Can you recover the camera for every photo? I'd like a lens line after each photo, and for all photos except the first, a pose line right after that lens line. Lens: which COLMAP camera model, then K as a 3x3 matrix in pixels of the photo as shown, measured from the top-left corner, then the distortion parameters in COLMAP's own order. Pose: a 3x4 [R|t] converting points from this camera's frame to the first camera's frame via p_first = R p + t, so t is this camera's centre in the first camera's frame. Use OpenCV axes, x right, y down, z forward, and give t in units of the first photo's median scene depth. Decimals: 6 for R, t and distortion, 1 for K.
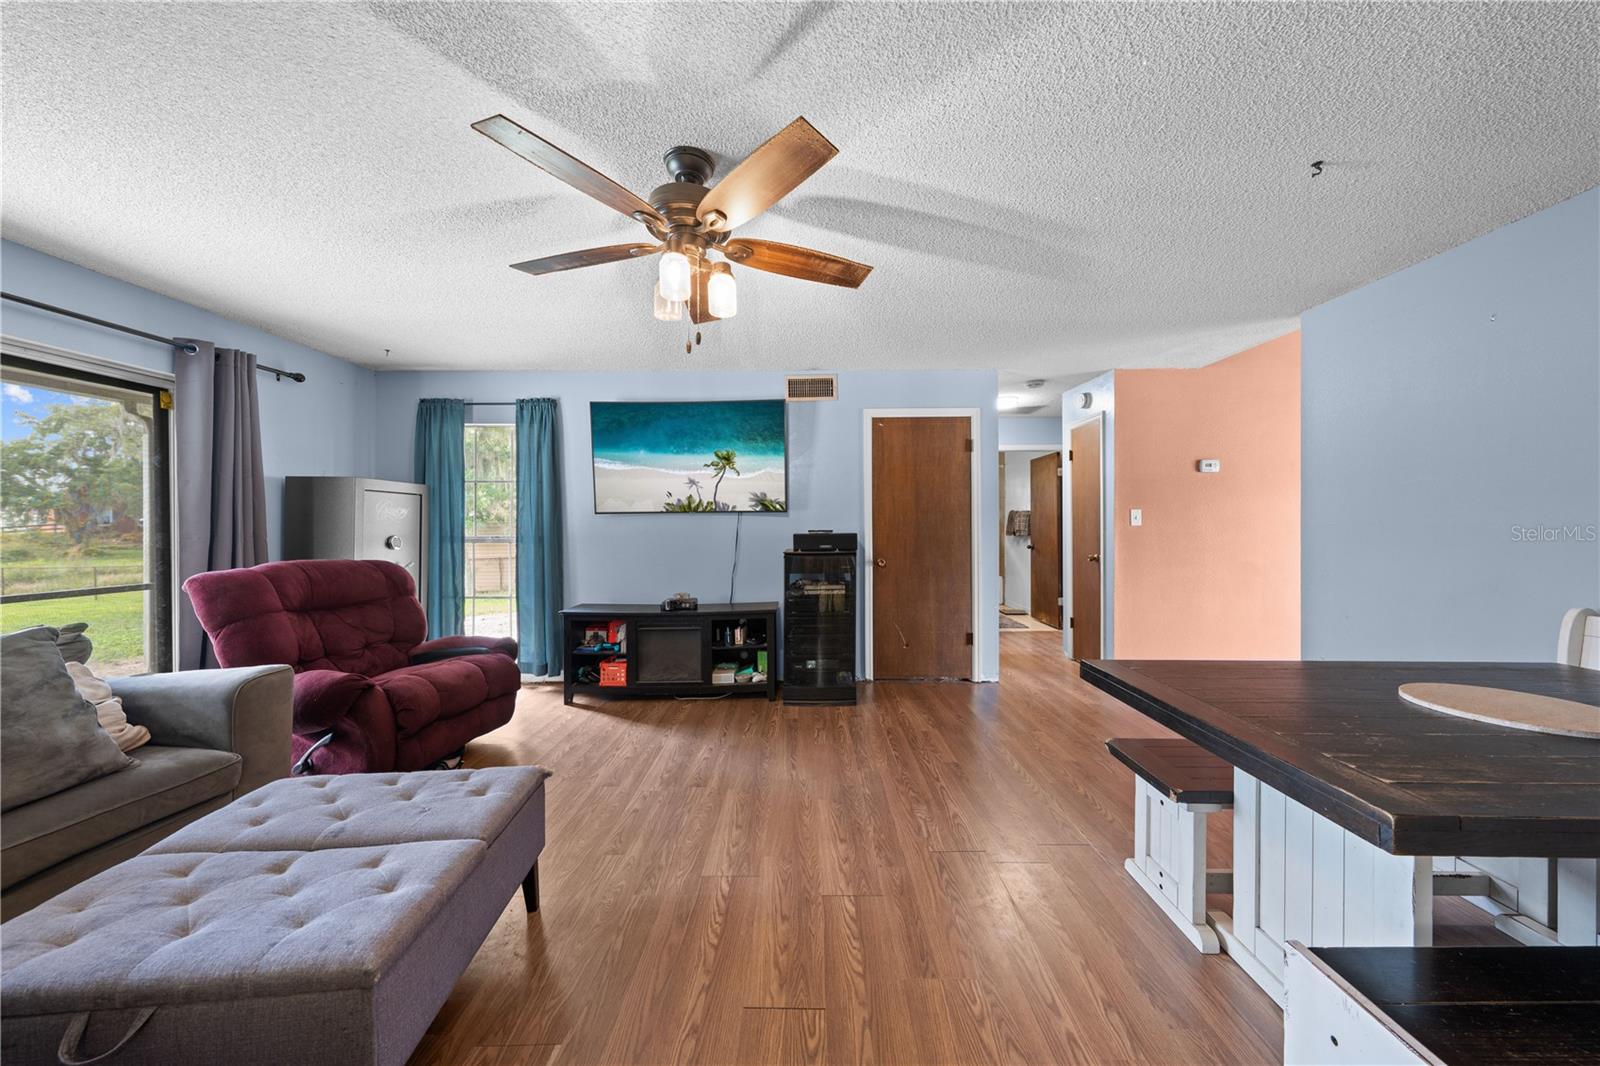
lens RADIAL K [[539.7, 0, 801.6], [0, 539.7, 525.0], [0, 0, 1]] dist [-0.002797, 0.000109]
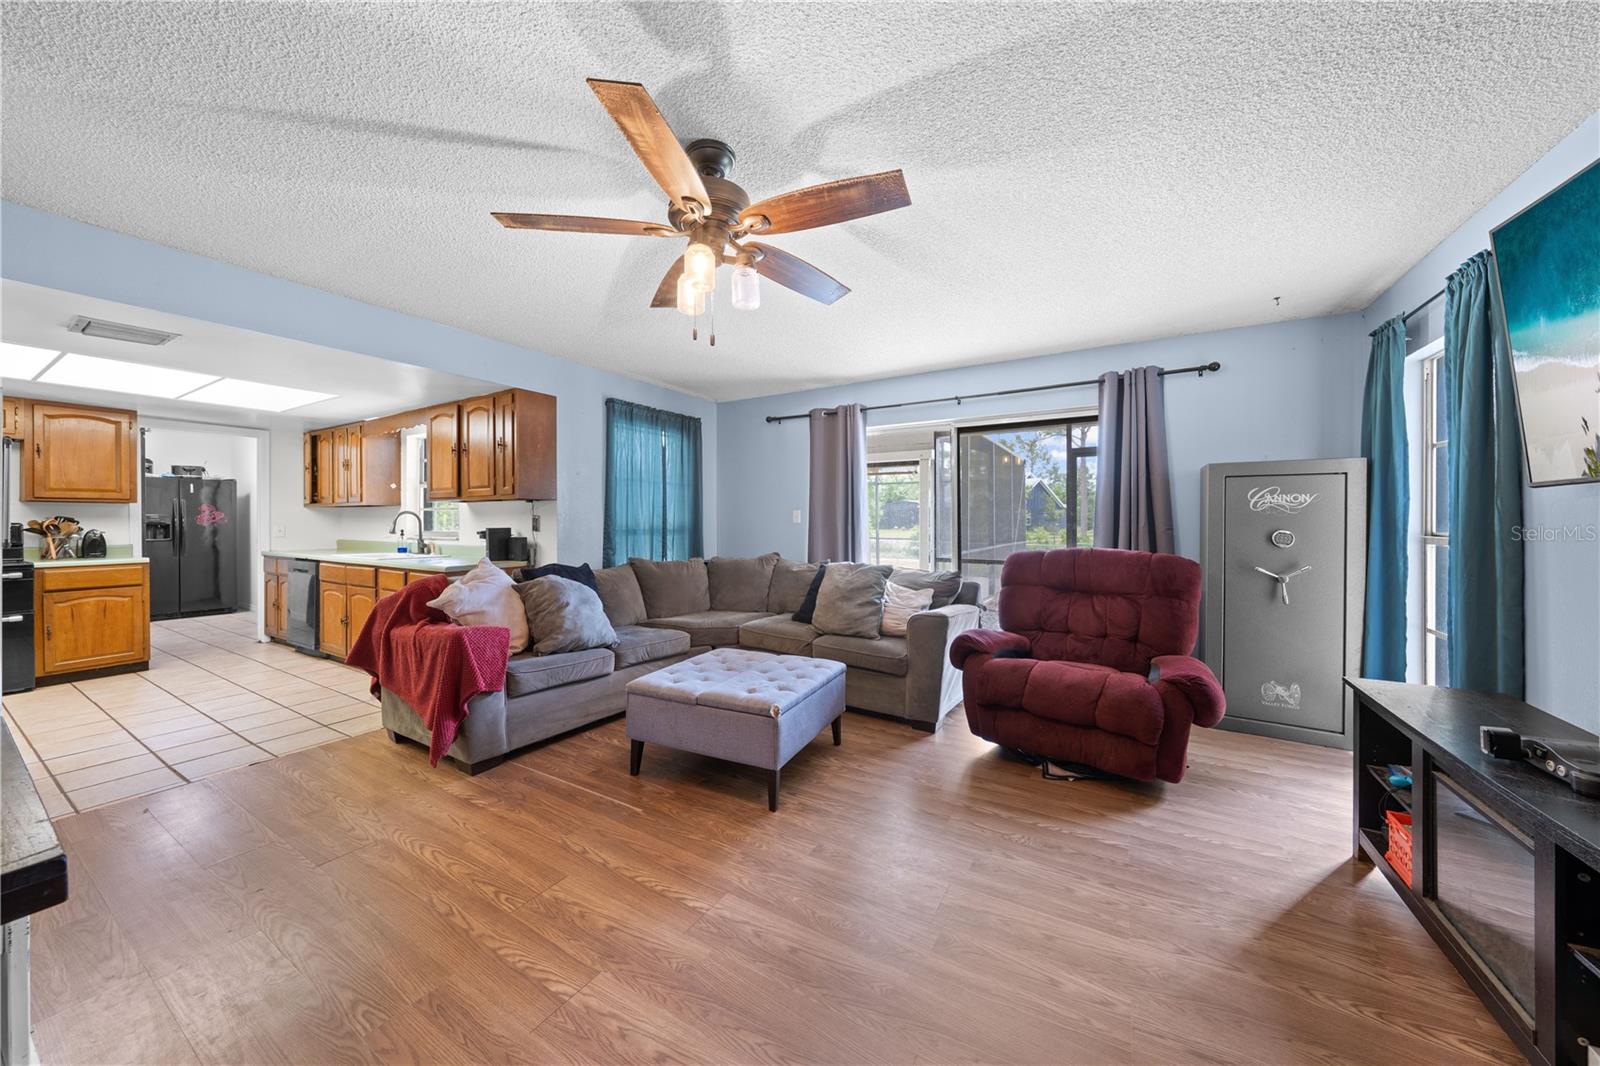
lens RADIAL K [[544.0, 0, 804.2], [0, 544.0, 521.0], [0, 0, 1]] dist [-0.002417, -0.000031]
pose [[-0.496459, 0.005287, -0.868044, 0.350436], [0.004071, 0.999985, 0.003762, 0.001917], [0.868051, -0.001666, -0.496473, 0.988430]]
